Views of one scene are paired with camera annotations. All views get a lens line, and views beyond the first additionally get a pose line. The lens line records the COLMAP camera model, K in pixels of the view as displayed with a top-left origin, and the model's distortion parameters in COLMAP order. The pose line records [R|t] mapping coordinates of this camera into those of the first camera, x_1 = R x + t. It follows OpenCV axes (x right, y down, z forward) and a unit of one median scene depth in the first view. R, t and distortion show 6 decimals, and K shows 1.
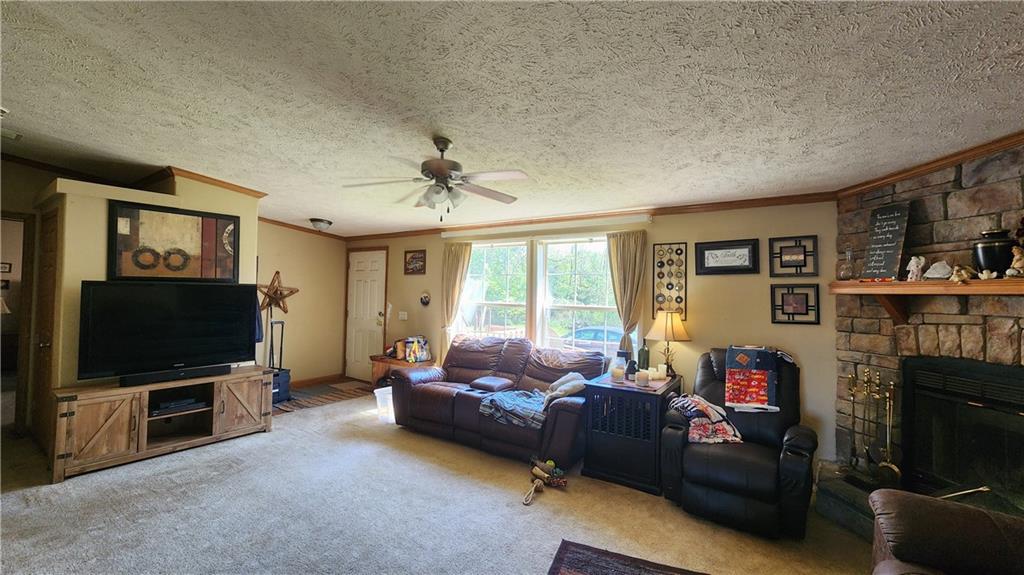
lens RADIAL K [[424.1, 0, 508.6], [0, 424.1, 282.3], [0, 0, 1]] dist [0.001722, 0.000816]
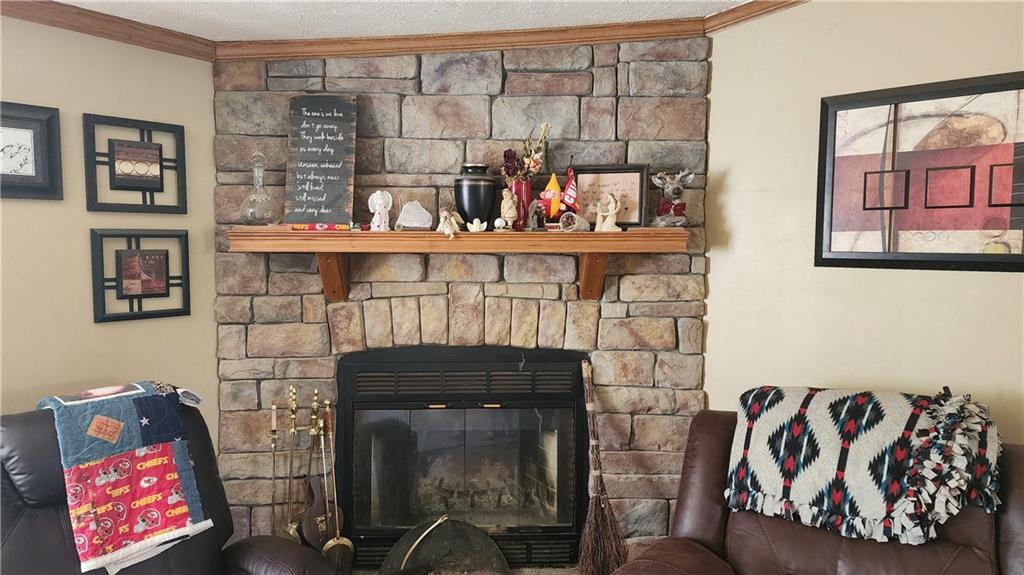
lens RADIAL K [[676.3, 0, 501.5], [0, 676.3, 291.7], [0, 0, 1]] dist [0.088967, -0.091682]
pose [[0.109733, -0.069148, 0.991553, -0.004245], [-0.027100, 0.996998, 0.072526, 0.008144], [-0.993592, -0.034830, 0.107530, 0.648866]]
